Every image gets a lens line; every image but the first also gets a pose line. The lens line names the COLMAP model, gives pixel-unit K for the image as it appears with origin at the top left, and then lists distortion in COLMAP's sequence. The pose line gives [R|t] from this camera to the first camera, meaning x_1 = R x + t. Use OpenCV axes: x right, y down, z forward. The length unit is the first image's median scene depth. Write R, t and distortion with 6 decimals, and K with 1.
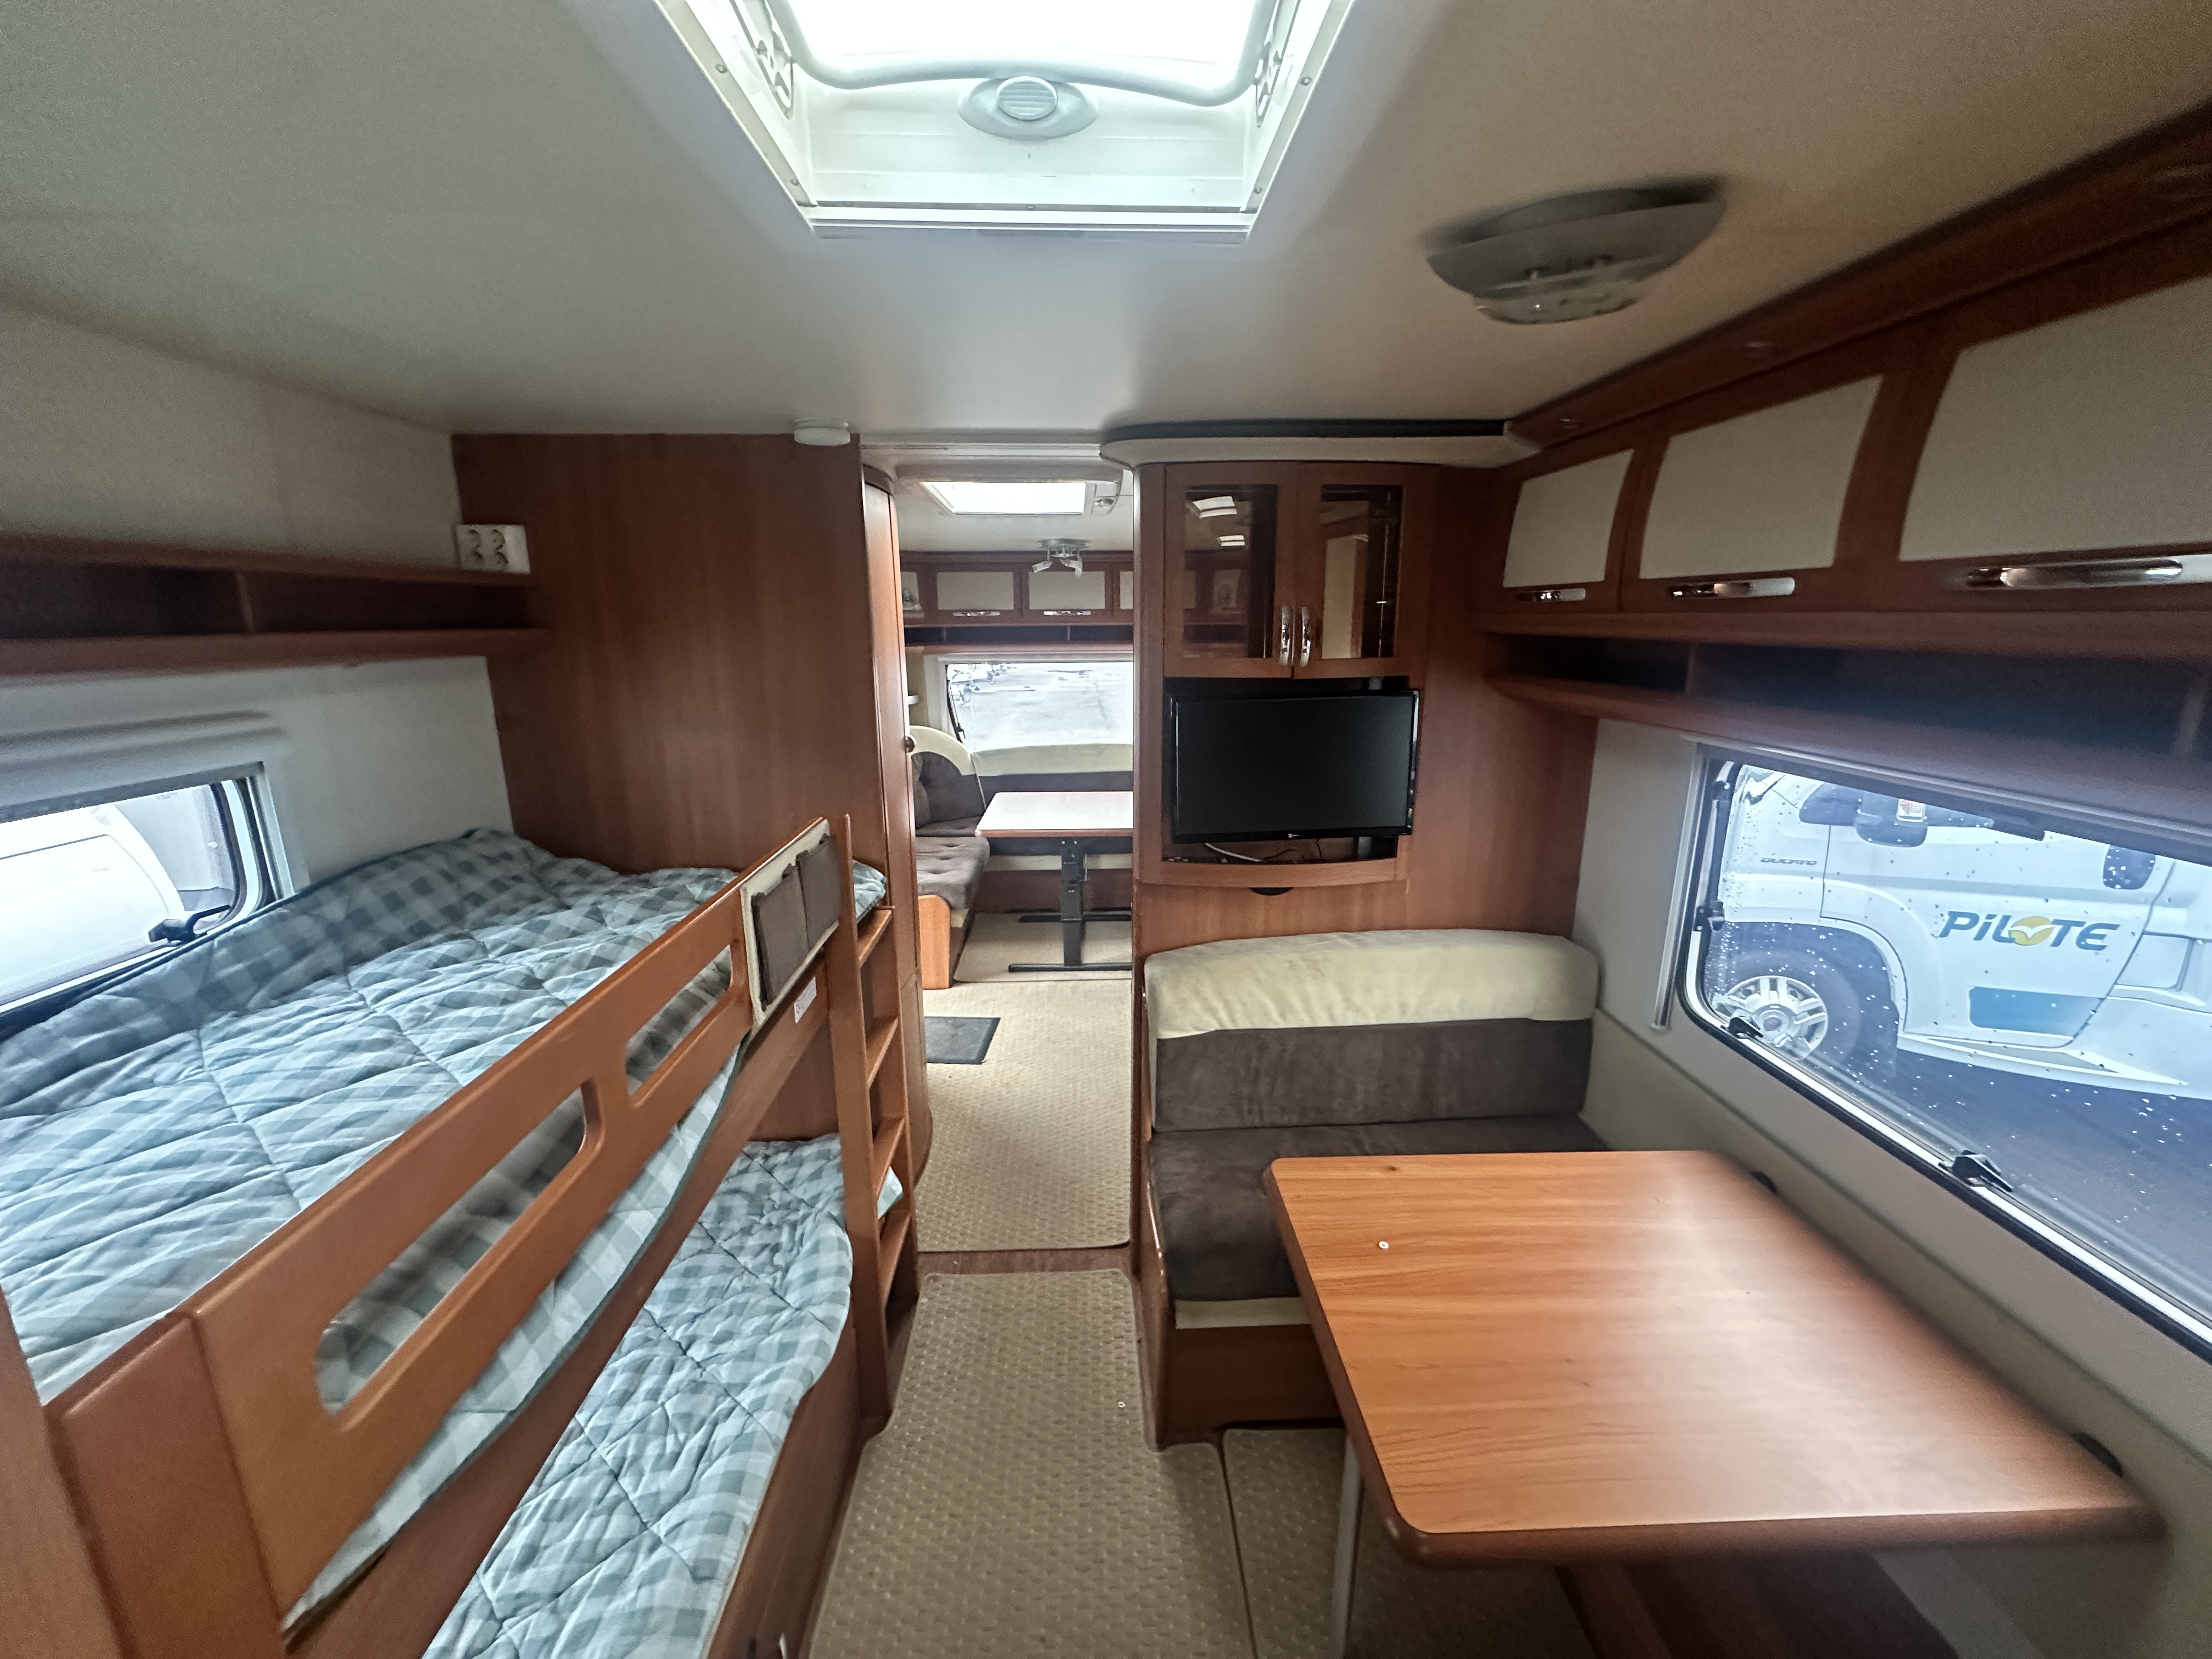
lens RADIAL K [[881.8, 0, 1103.6], [0, 881.8, 820.8], [0, 0, 1]] dist [-0.000364, 0.000082]
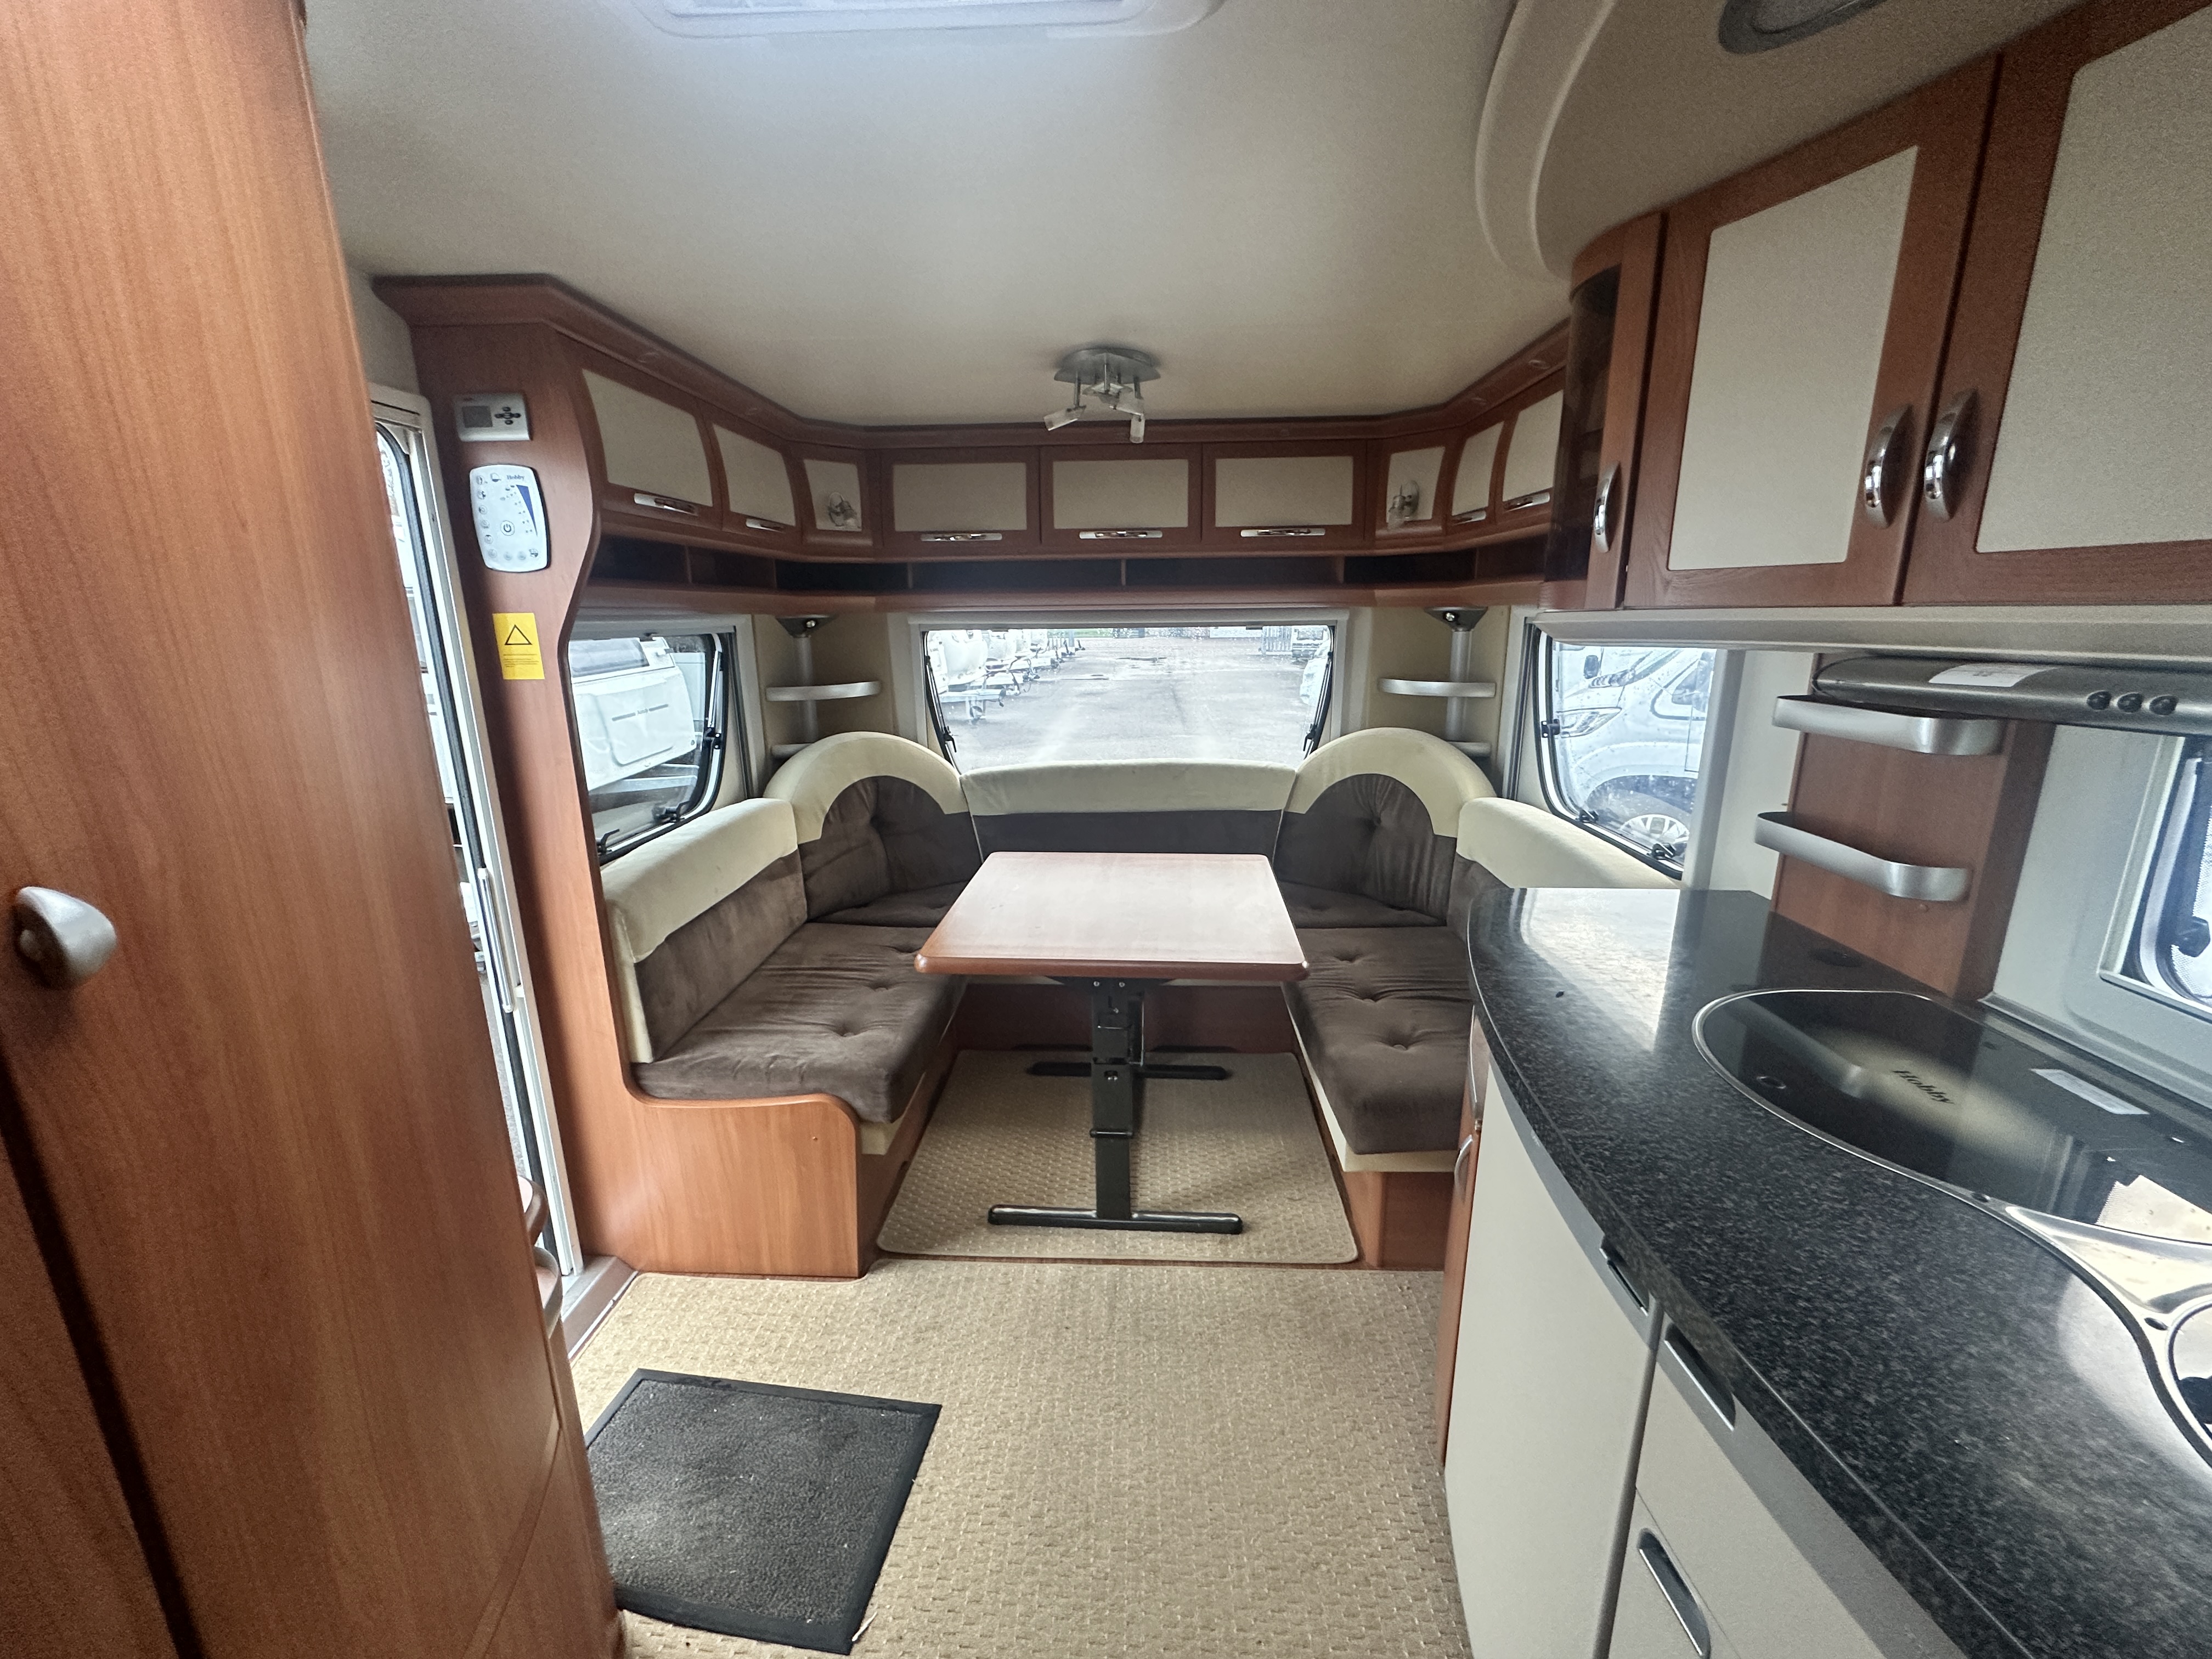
lens RADIAL K [[881.8, 0, 1103.6], [0, 881.8, 820.8], [0, 0, 1]] dist [-0.000364, 0.000082]
pose [[0.996546, 0.015349, -0.081612, -0.002436], [-0.014434, 0.999826, 0.011781, -0.058630], [0.081779, -0.010563, 0.996595, 0.430413]]
